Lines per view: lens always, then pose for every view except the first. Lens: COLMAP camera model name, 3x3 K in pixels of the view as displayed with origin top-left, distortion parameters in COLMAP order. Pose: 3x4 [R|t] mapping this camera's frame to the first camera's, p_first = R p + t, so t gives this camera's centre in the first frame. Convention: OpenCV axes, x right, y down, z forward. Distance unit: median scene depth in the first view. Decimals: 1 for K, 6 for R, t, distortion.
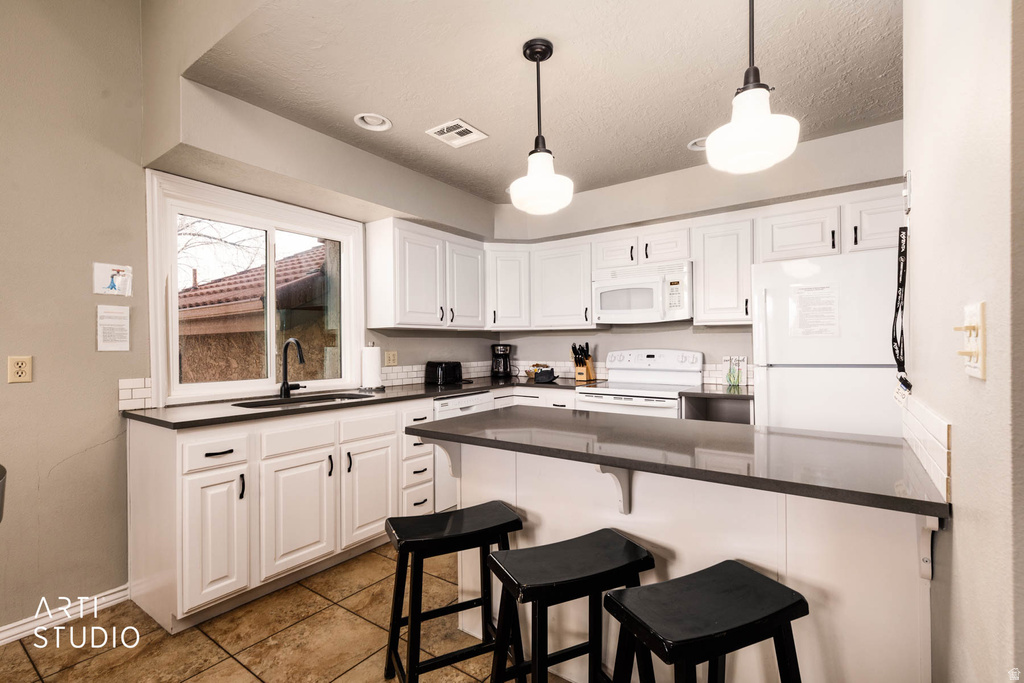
lens RADIAL K [[460.4, 0, 514.6], [0, 460.4, 338.9], [0, 0, 1]] dist [0.013487, -0.002394]
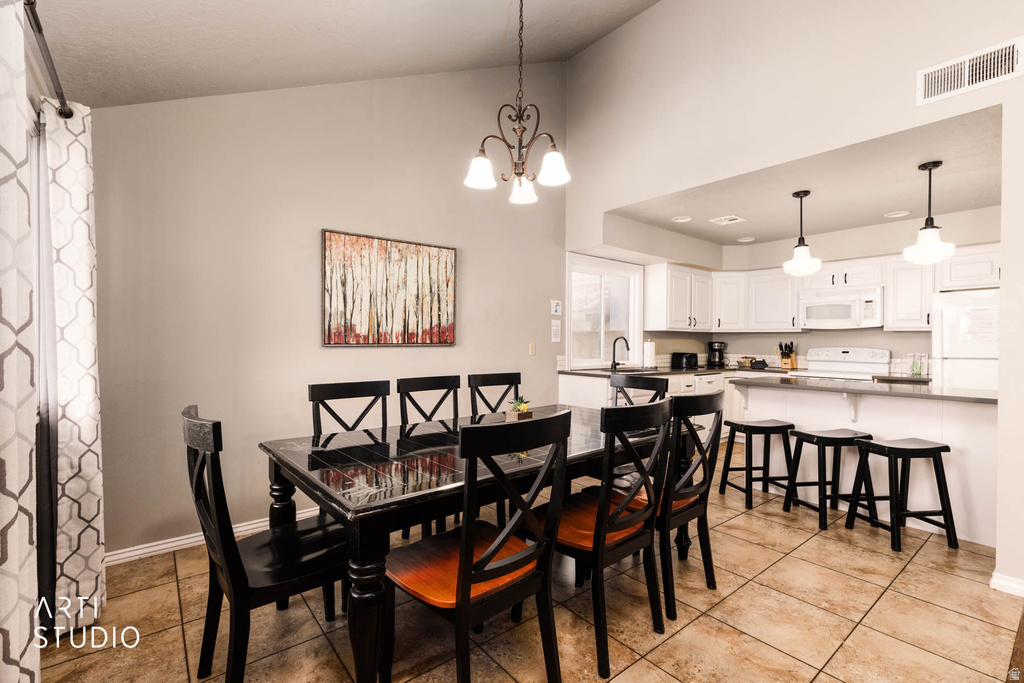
lens RADIAL K [[460.4, 0, 517.8], [0, 460.4, 340.9], [0, 0, 1]] dist [0.013487, -0.002394]
pose [[0.964150, 0.015739, -0.264890, -0.305743], [-0.012939, 0.999840, 0.012313, -0.001291], [0.265041, -0.008444, 0.964200, -0.648810]]
